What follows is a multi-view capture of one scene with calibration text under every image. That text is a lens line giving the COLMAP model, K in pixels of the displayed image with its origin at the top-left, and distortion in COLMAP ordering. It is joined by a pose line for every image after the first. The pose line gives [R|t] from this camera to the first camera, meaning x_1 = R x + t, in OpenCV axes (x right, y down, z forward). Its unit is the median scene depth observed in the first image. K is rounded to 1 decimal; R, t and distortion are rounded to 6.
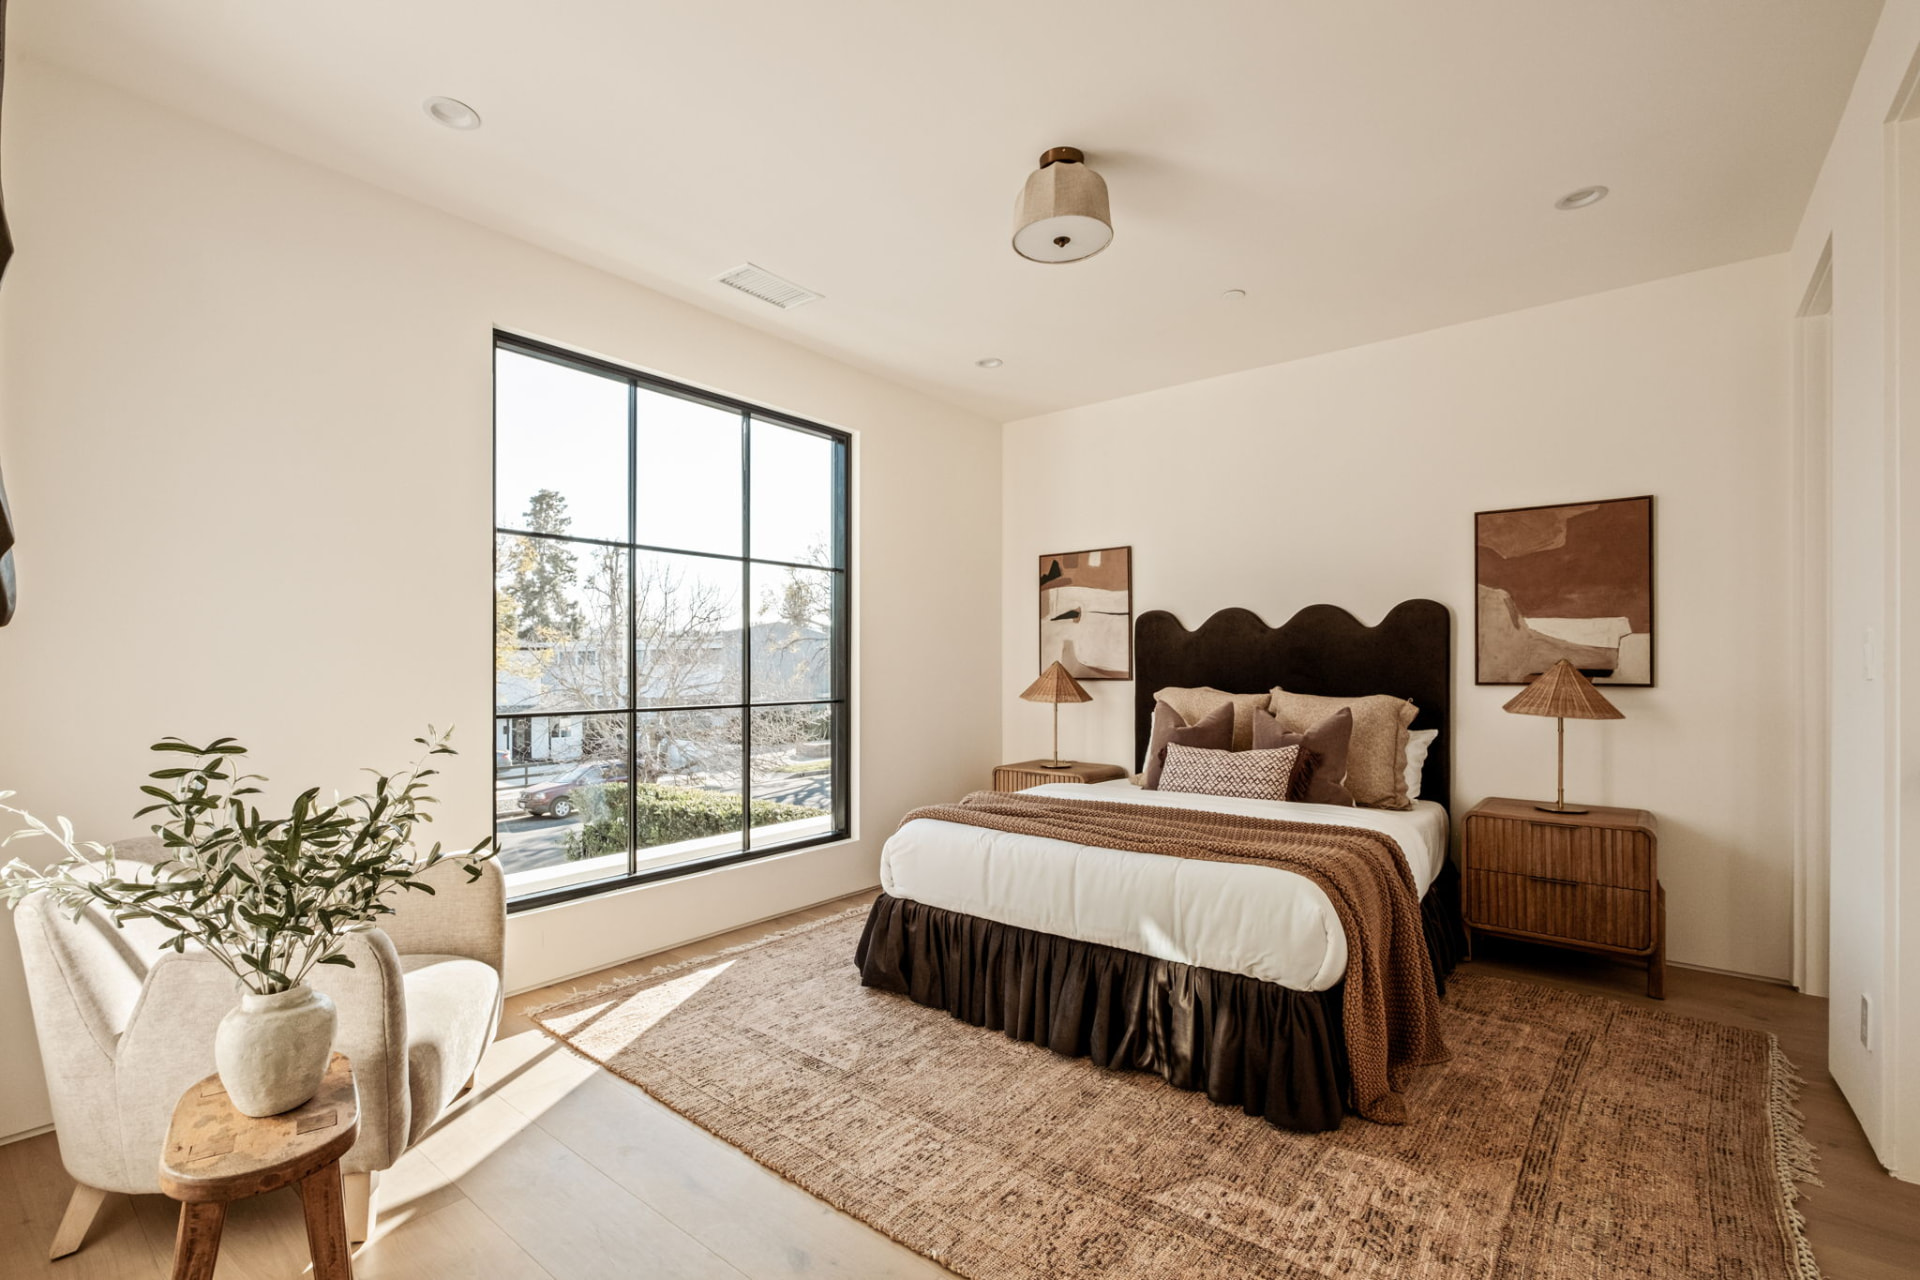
lens RADIAL K [[864.6, 0, 950.8], [0, 864.6, 649.4], [0, 0, 1]] dist [-0.022027, 0.000207]
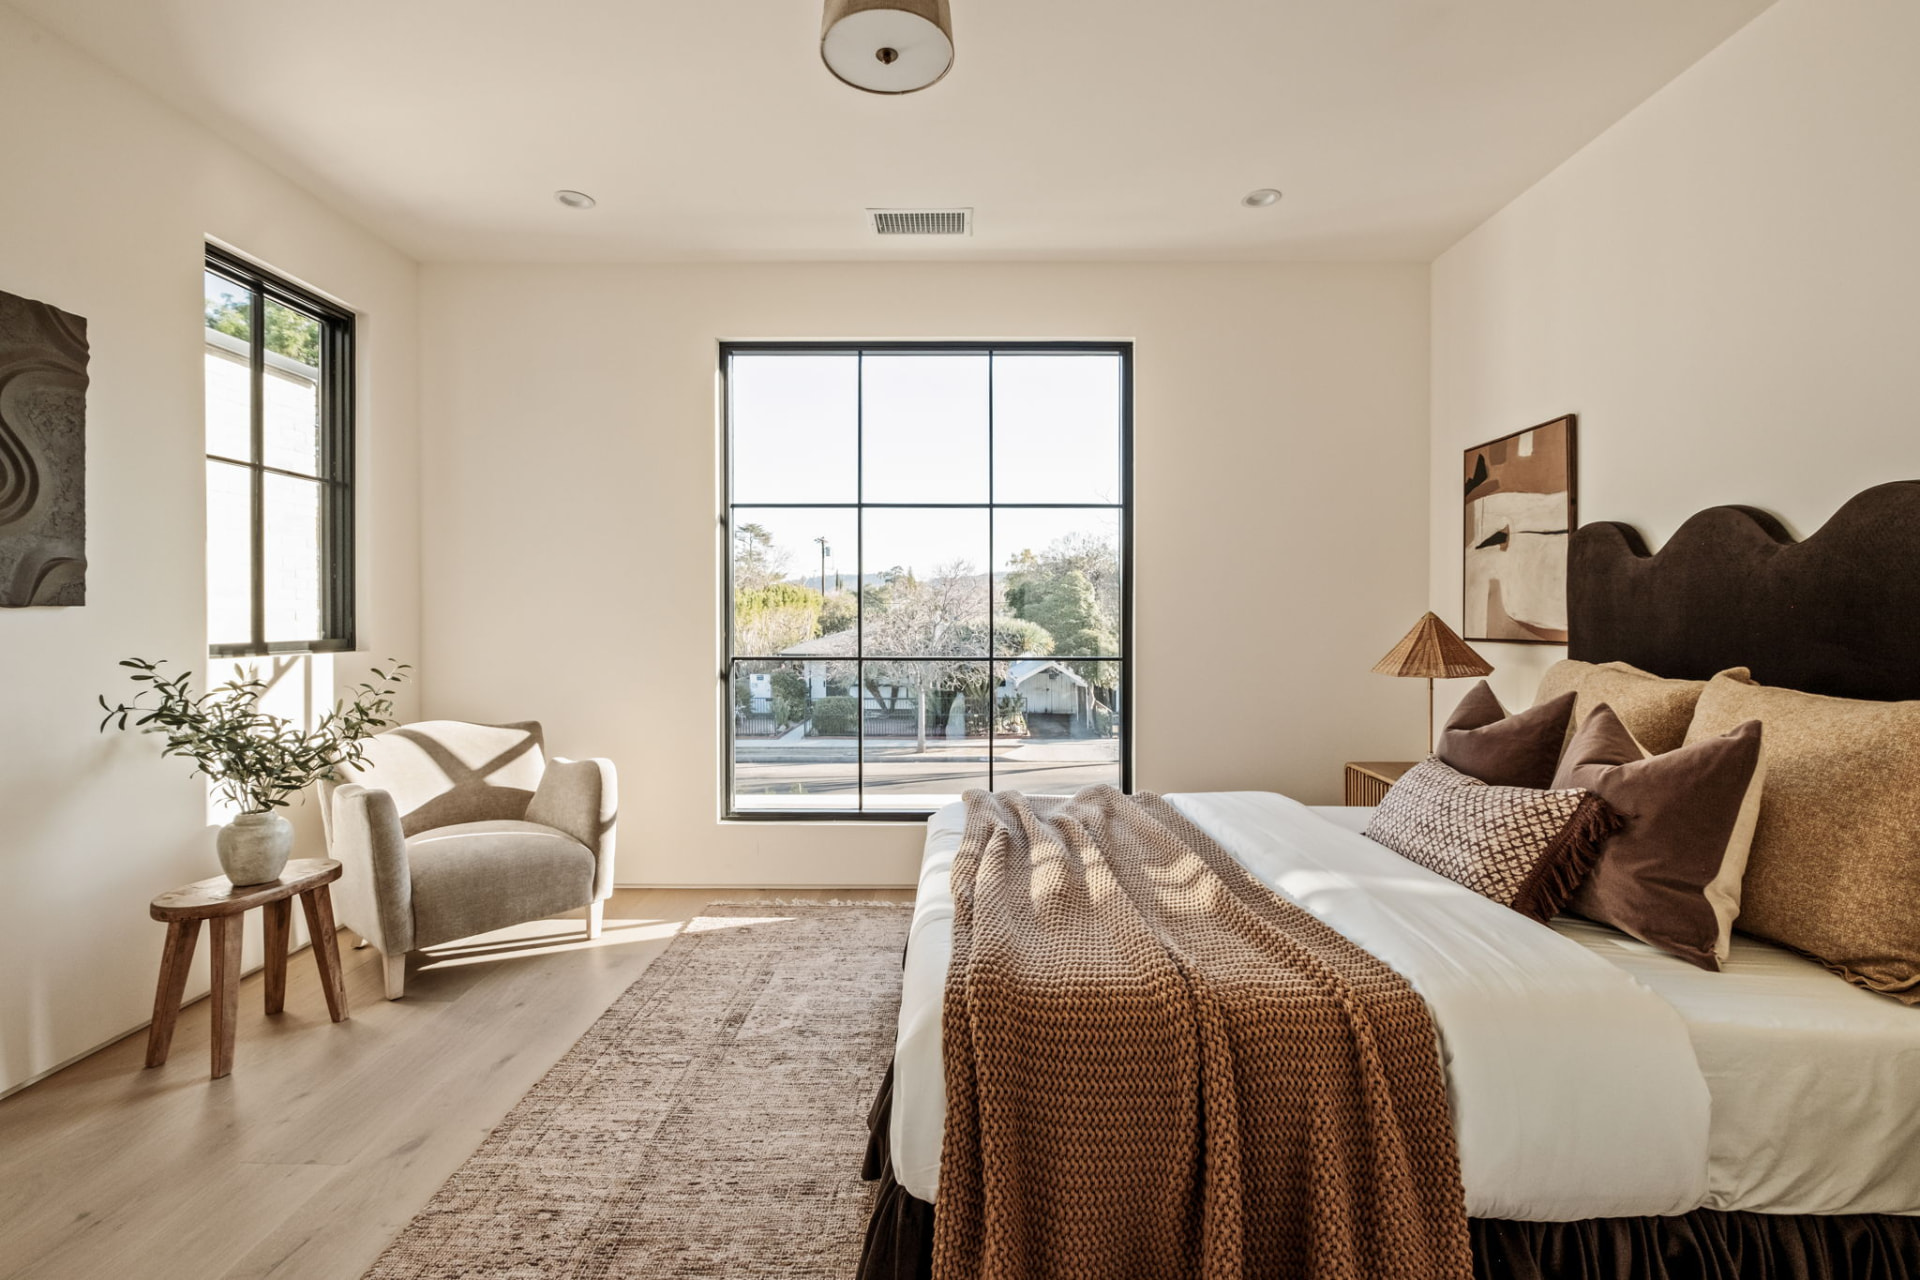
lens RADIAL K [[864.6, 0, 943.0], [0, 864.6, 610.0], [0, 0, 1]] dist [-0.022027, 0.000207]
pose [[0.611575, -0.000786, -0.791186, 0.403628], [0.011302, 0.999906, 0.007742, 0.002754], [0.791106, -0.013677, 0.611526, 0.312704]]
